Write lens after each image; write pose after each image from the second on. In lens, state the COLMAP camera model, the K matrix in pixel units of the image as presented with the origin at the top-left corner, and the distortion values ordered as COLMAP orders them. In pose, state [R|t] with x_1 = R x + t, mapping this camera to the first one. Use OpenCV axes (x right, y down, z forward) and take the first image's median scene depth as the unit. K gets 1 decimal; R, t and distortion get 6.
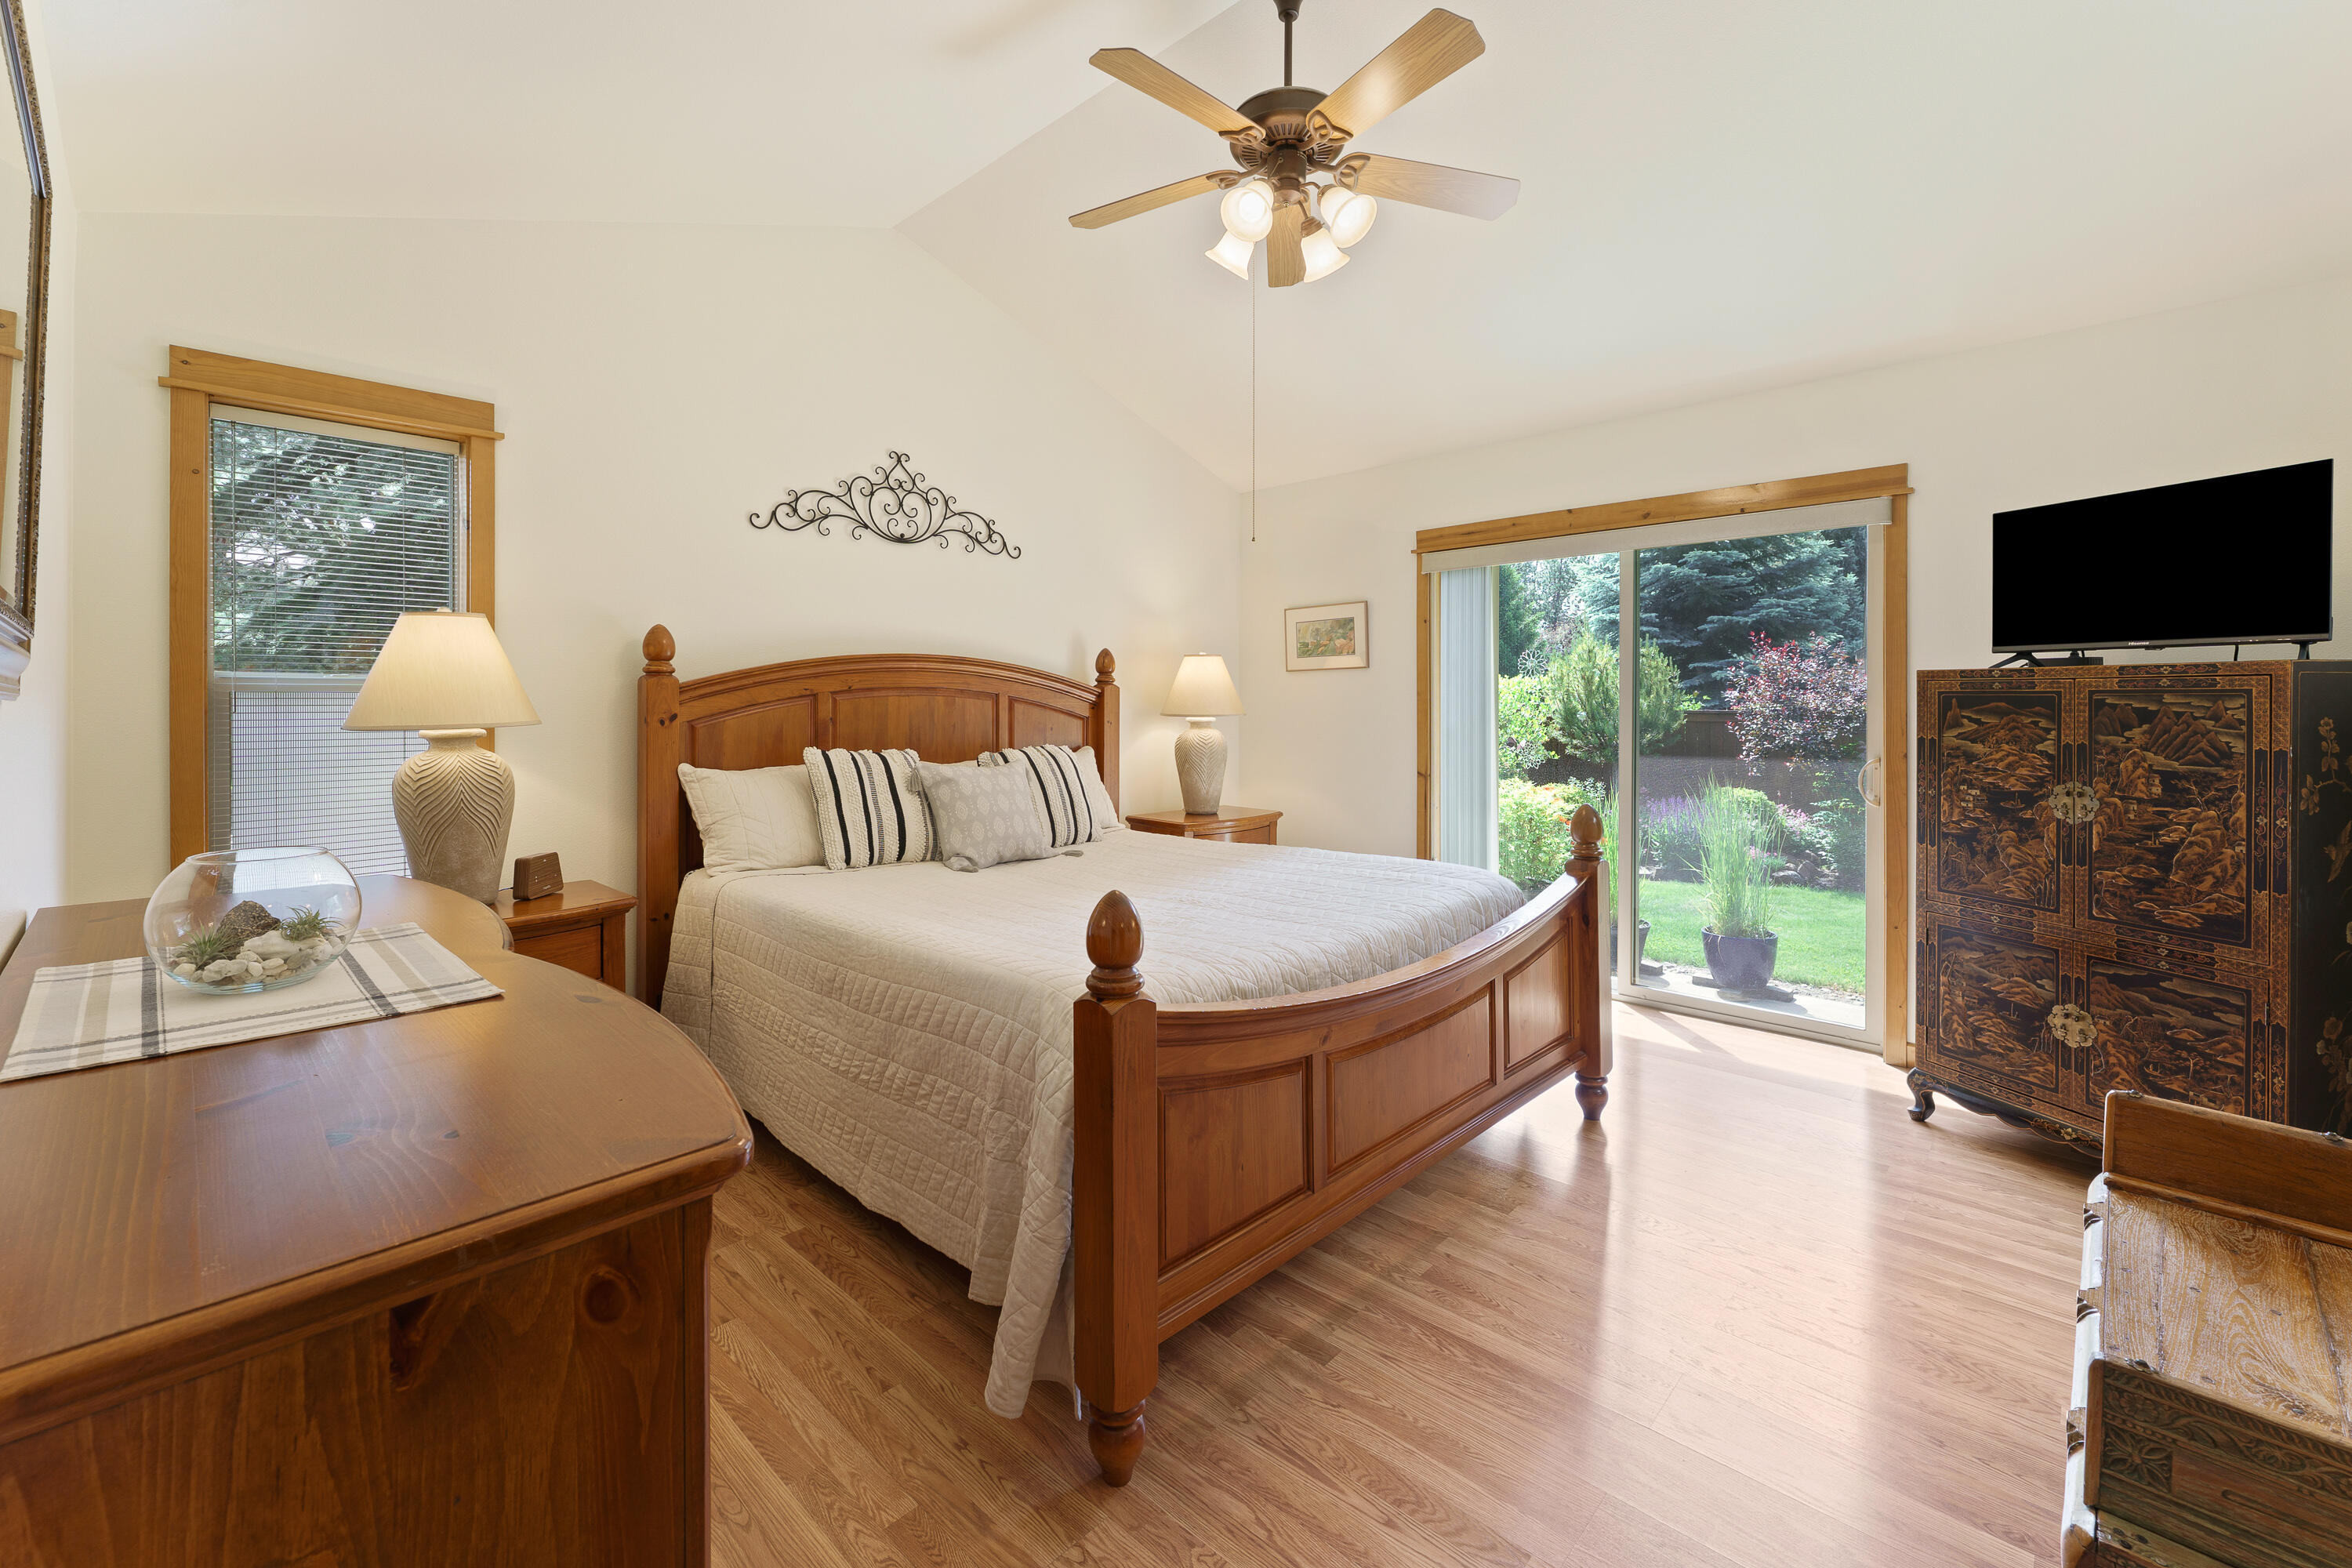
lens RADIAL K [[959.9, 0, 1196.0], [0, 959.9, 701.1], [0, 0, 1]] dist [0.000510, -0.000346]
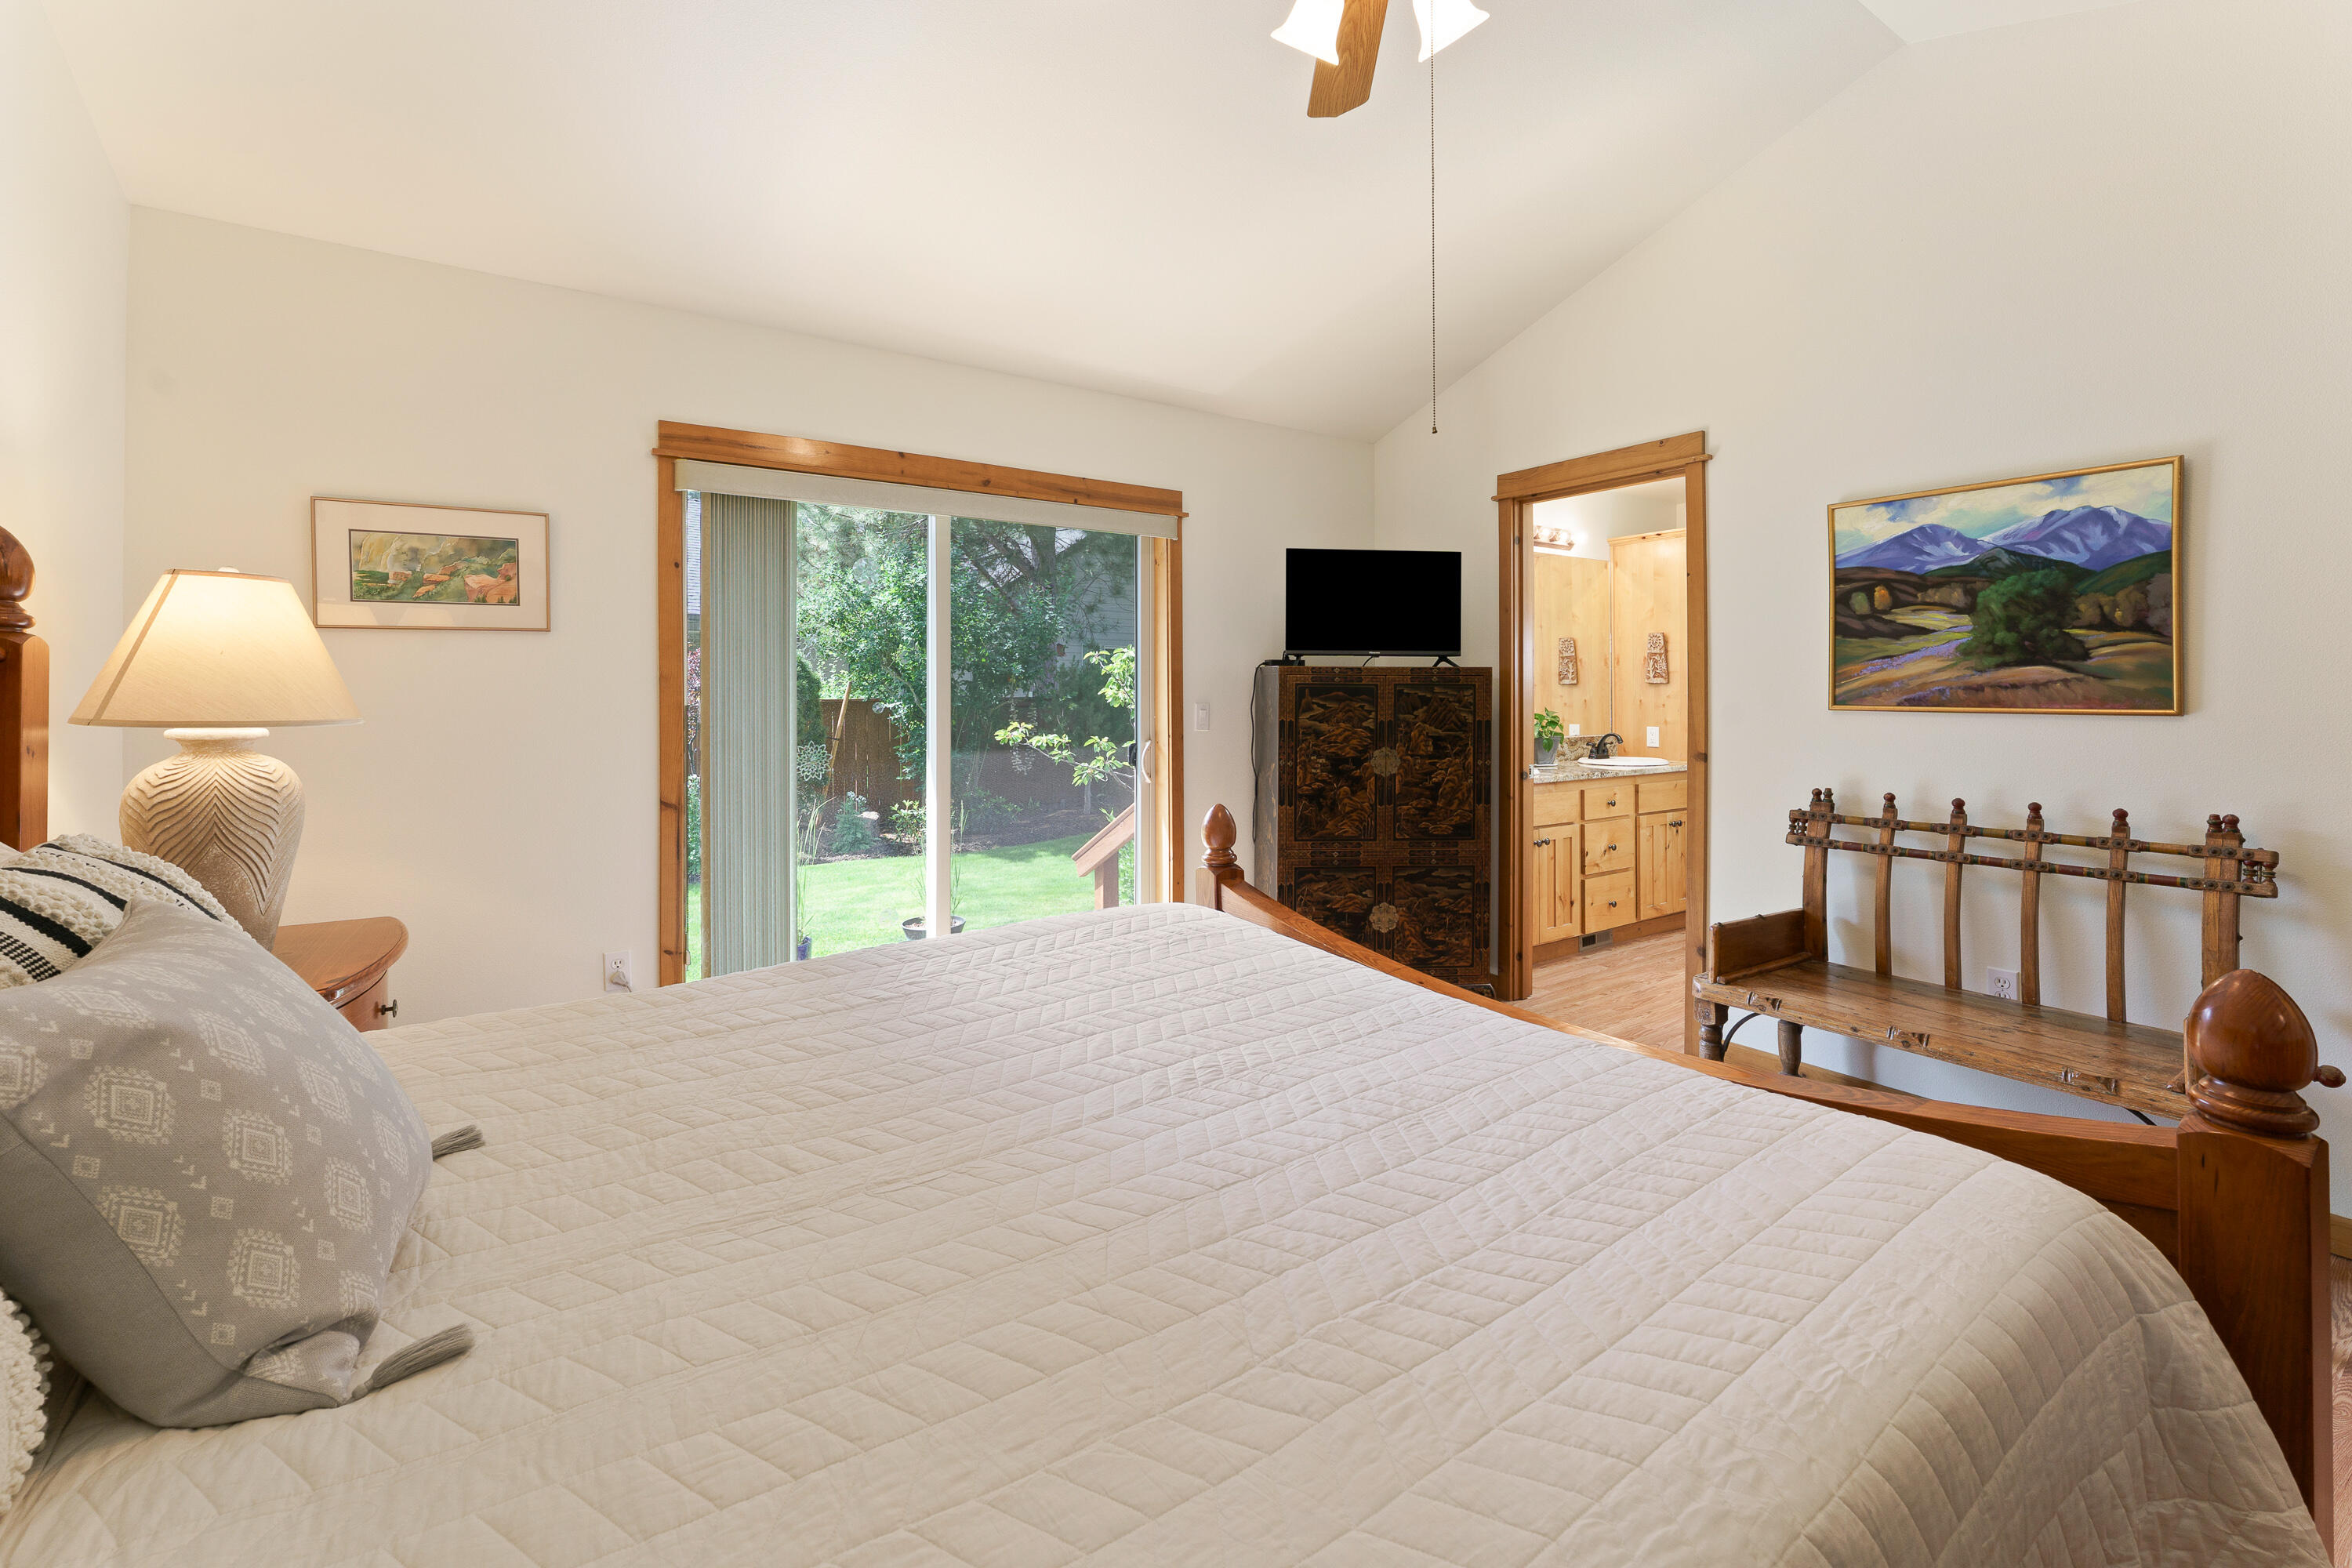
lens RADIAL K [[959.9, 0, 1176.5], [0, 959.9, 682.7], [0, 0, 1]] dist [0.000510, -0.000346]
pose [[0.240025, 0.010644, 0.970708, -0.535471], [-0.001314, 0.999943, -0.010640, 0.003333], [-0.970766, 0.001278, 0.240025, 0.922856]]
